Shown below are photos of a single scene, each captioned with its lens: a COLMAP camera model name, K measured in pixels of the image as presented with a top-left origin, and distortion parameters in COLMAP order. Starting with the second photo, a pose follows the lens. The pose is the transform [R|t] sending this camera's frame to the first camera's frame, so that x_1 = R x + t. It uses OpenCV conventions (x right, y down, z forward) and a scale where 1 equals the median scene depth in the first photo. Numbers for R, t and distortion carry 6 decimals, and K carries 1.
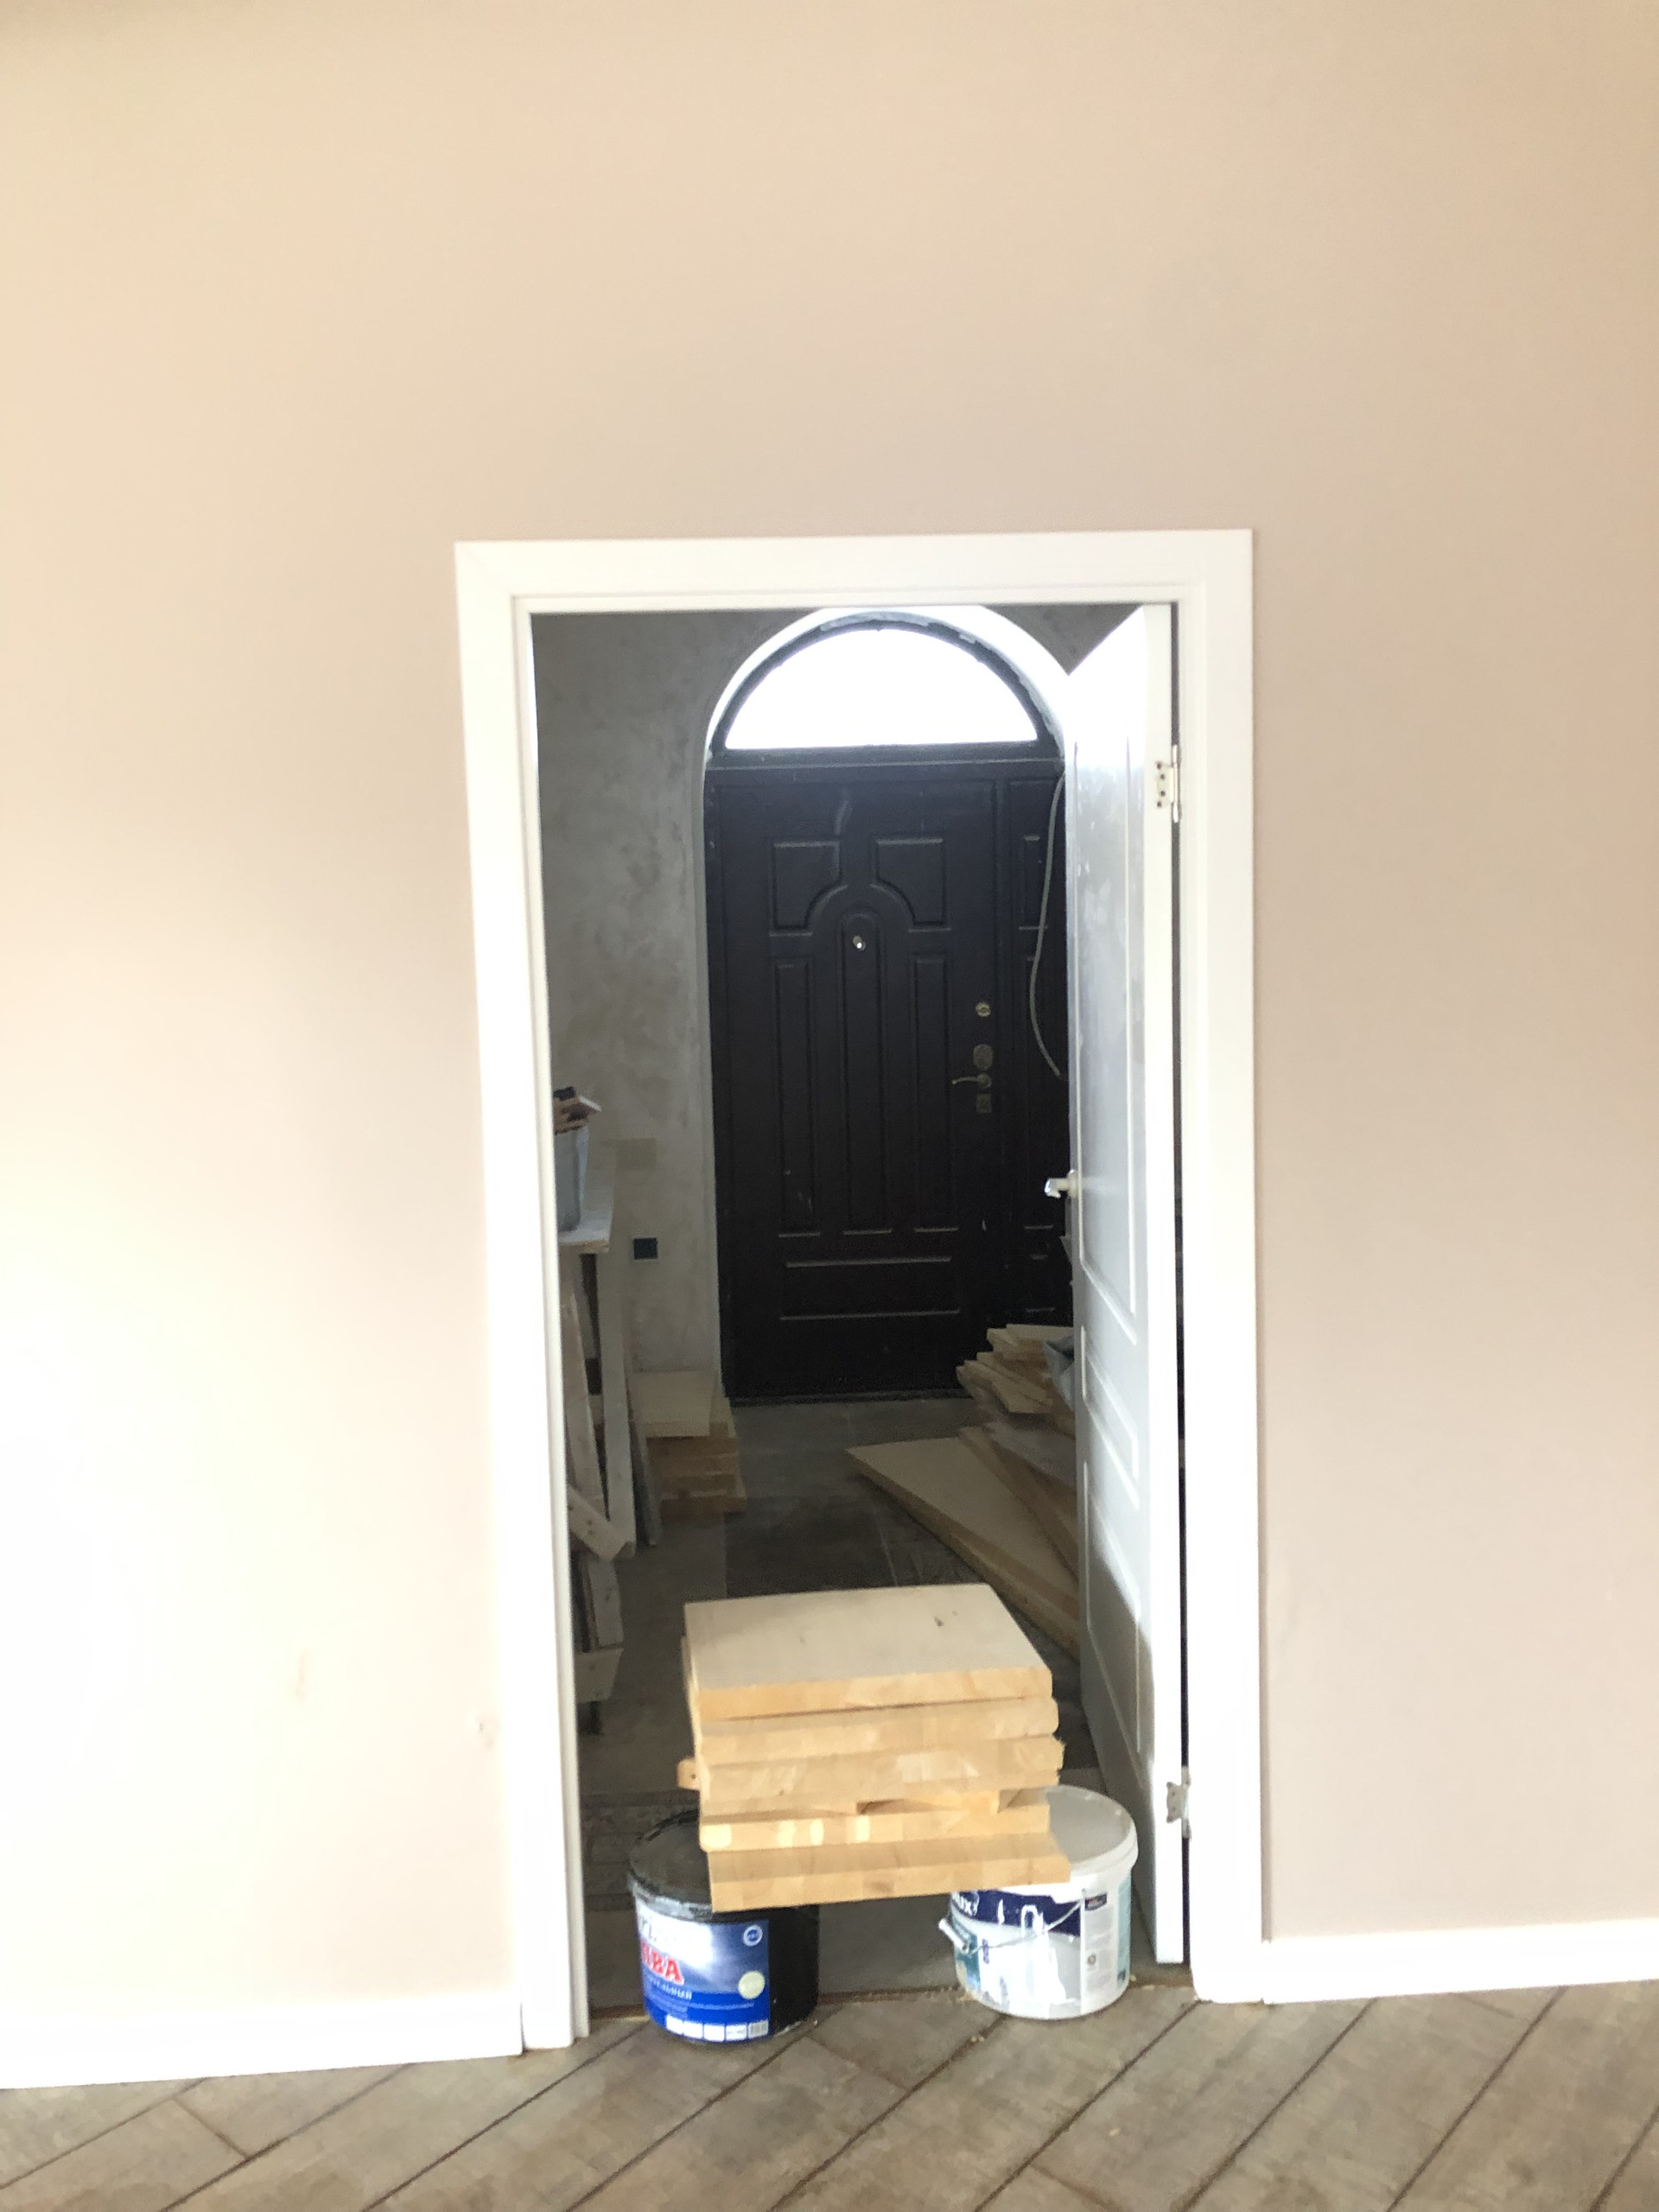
lens RADIAL K [[1841.6, 0, 813.6], [0, 1841.6, 1060.4], [0, 0, 1]] dist [-0.000938, -0.014952]
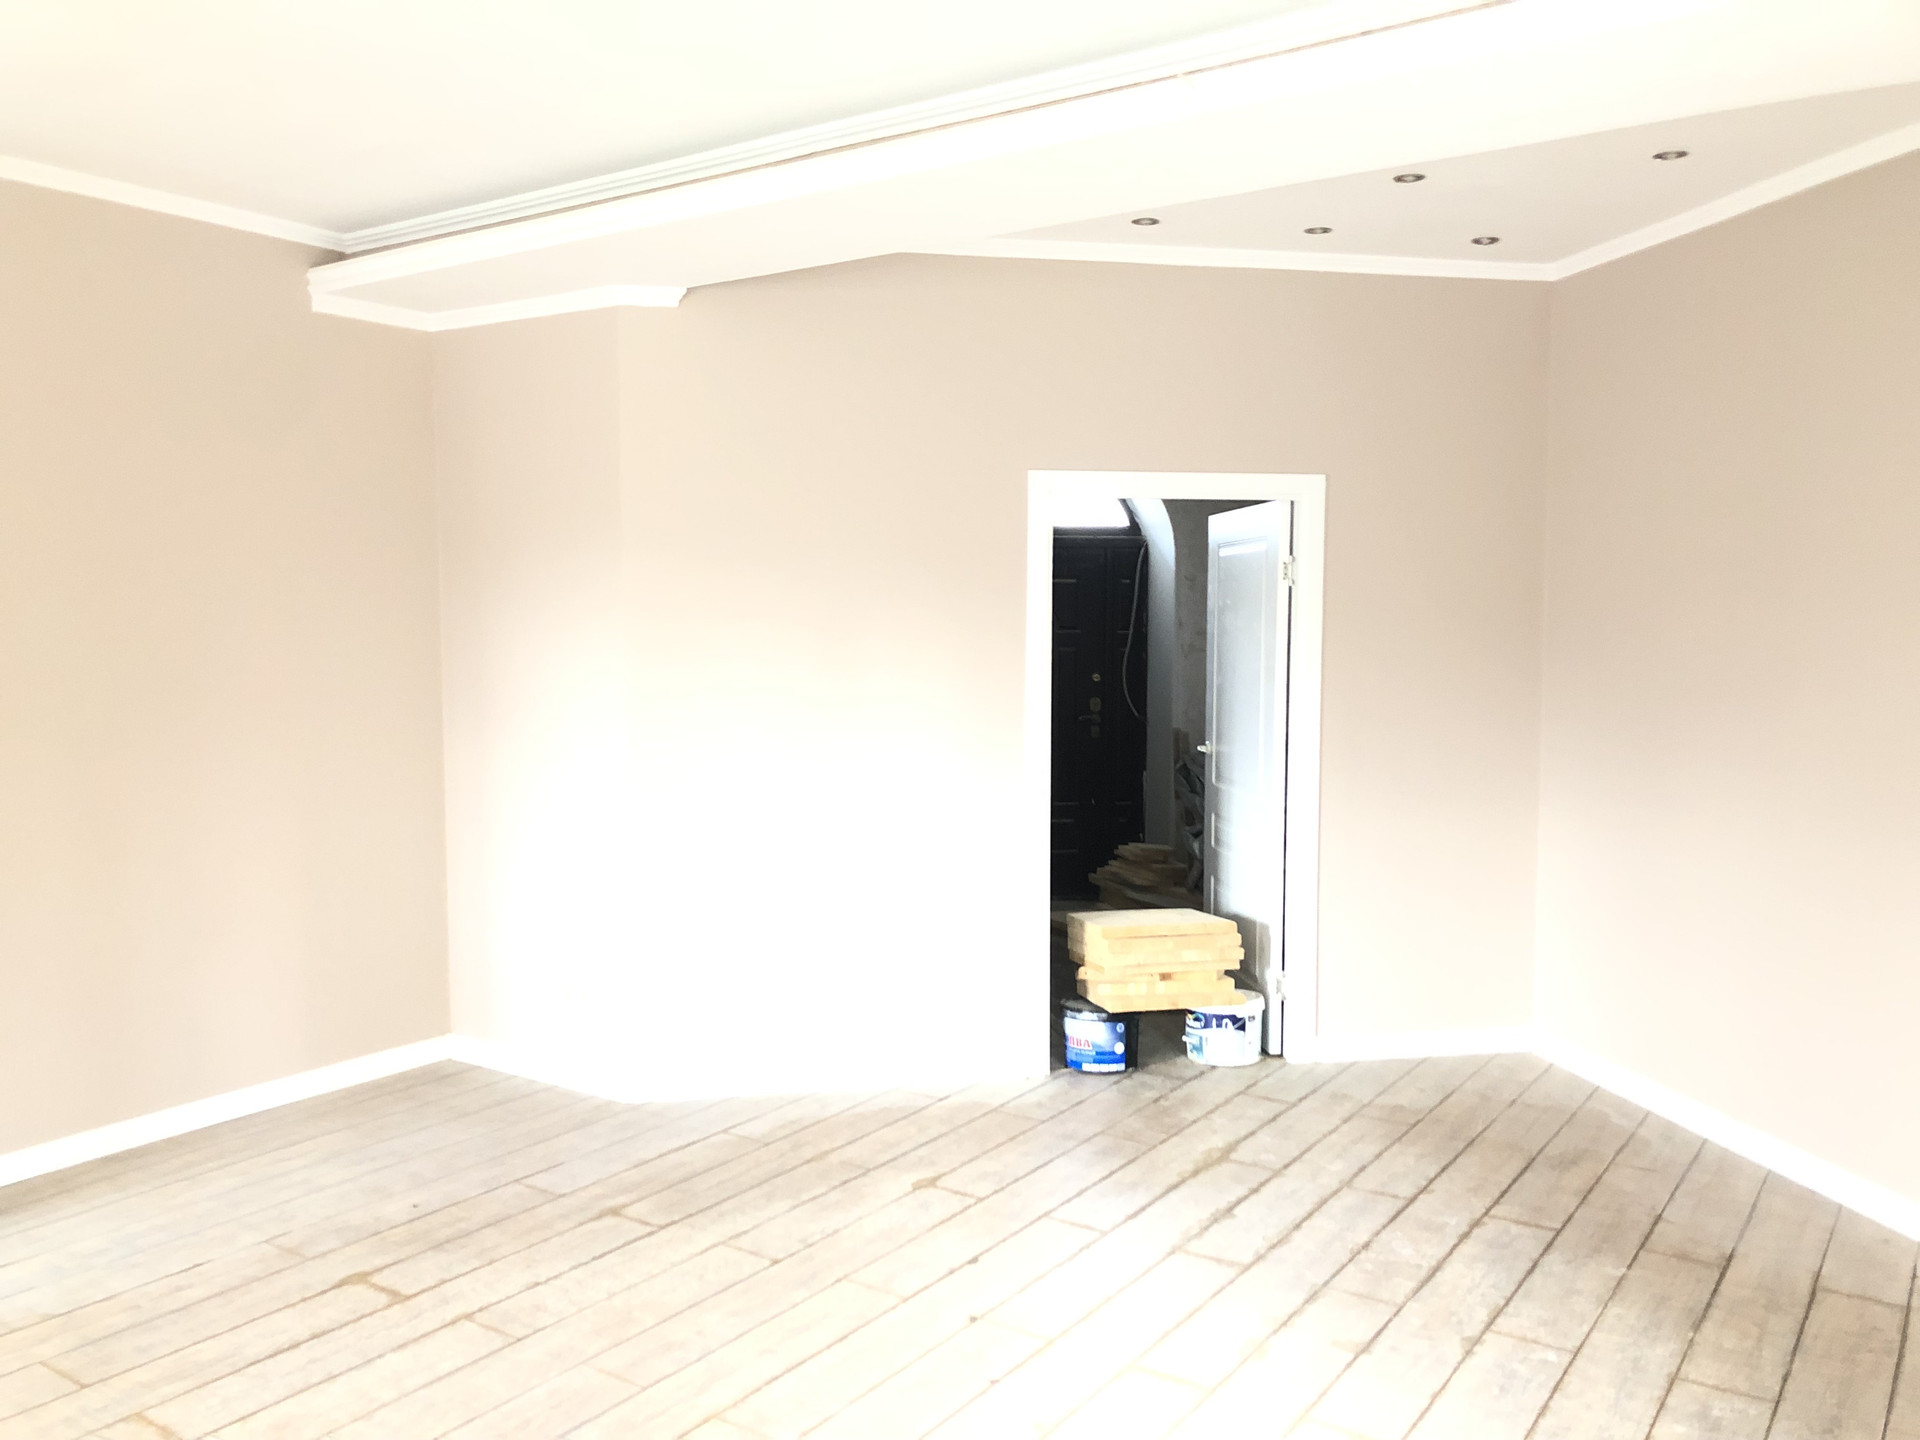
lens RADIAL K [[1598.5, 0, 959.7], [0, 1598.5, 721.0], [0, 0, 1]] dist [-0.000938, -0.014952]
pose [[0.990710, 0.021963, 0.134208, -0.533974], [-0.019077, 0.999559, -0.022749, 0.112775], [-0.134649, 0.019977, 0.990692, -1.089171]]
